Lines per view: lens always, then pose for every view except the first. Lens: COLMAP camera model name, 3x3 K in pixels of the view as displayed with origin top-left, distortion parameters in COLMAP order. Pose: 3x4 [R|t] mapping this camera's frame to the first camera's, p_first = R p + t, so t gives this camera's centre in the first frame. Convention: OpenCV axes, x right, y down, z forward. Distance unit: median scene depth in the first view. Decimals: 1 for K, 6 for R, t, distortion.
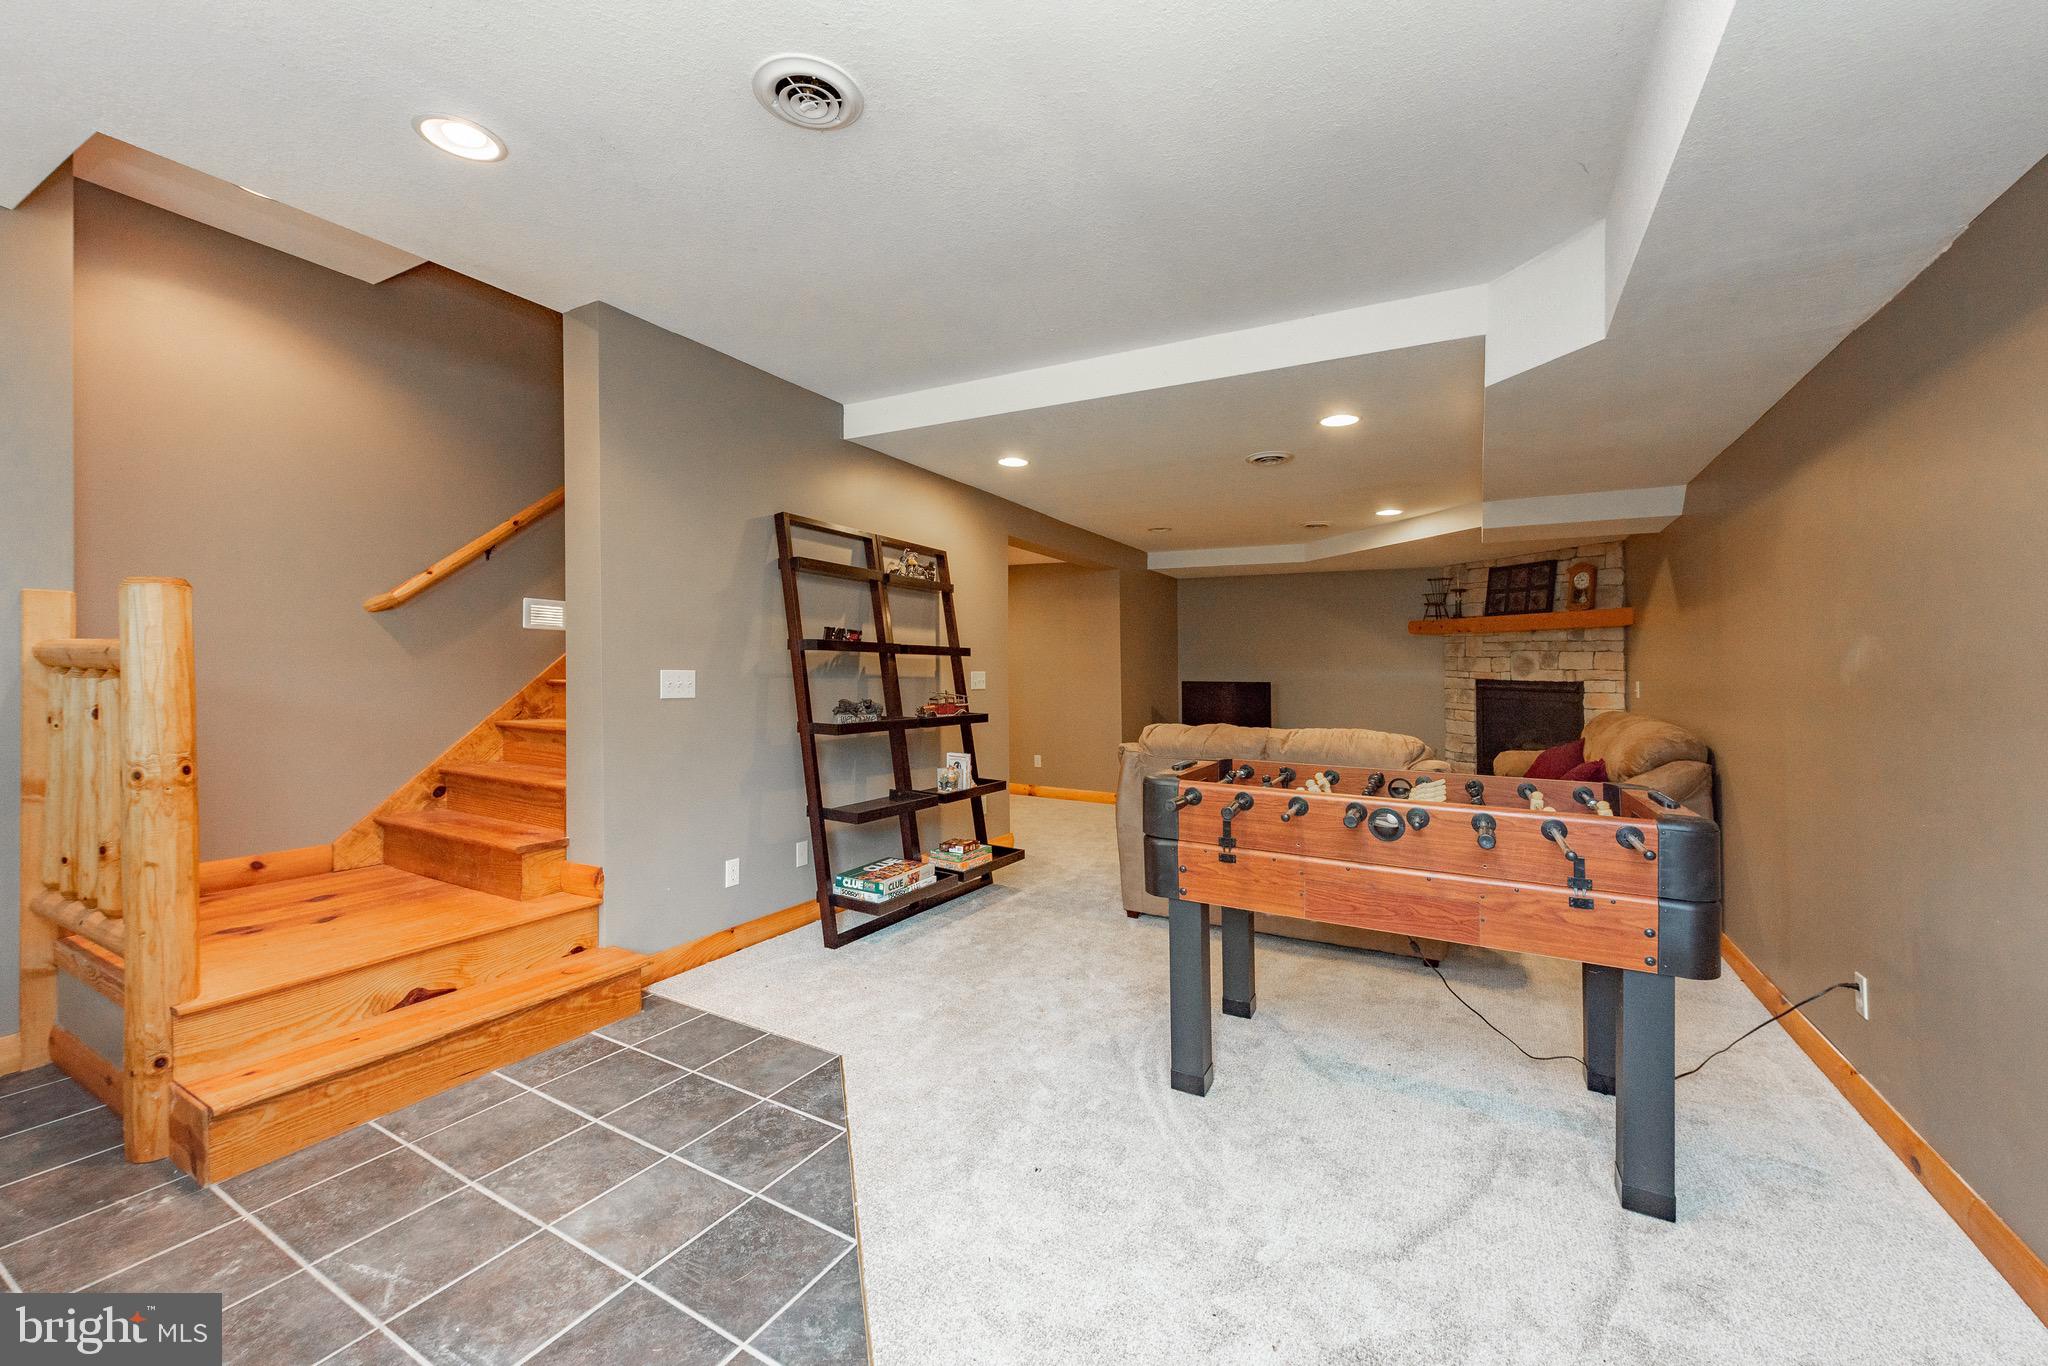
lens RADIAL K [[815.7, 0, 1017.3], [0, 815.7, 638.8], [0, 0, 1]] dist [0.002341, -0.000412]
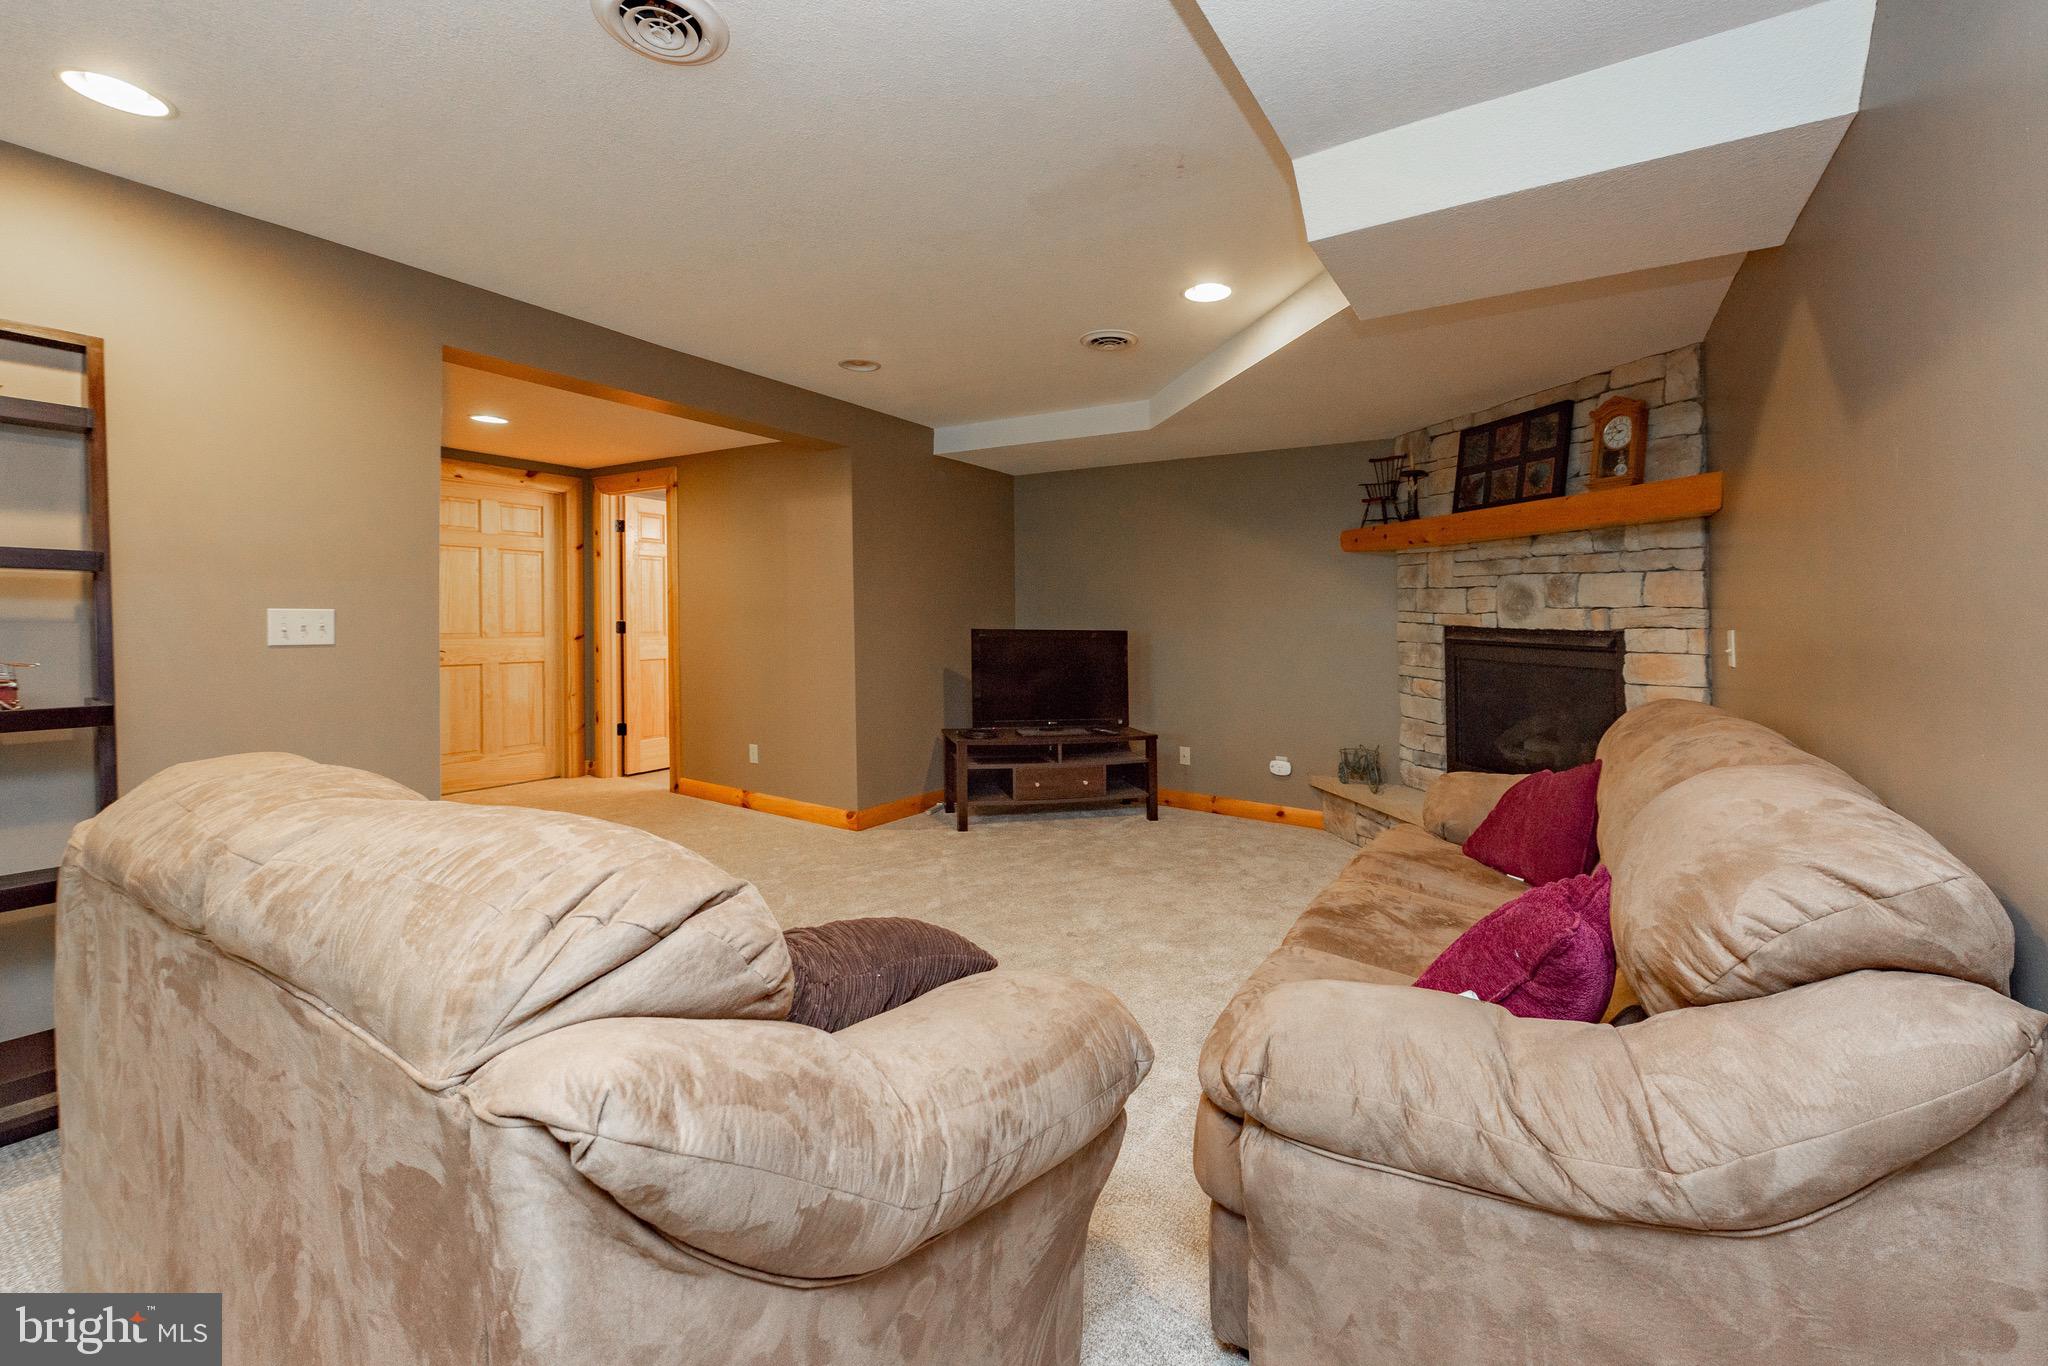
lens RADIAL K [[815.7, 0, 1040.7], [0, 815.7, 580.1], [0, 0, 1]] dist [0.002341, -0.000412]
pose [[0.998300, -0.002841, -0.058213, 0.340943], [0.002512, 0.999980, -0.005739, 0.021459], [0.058228, 0.005583, 0.998288, 0.444822]]
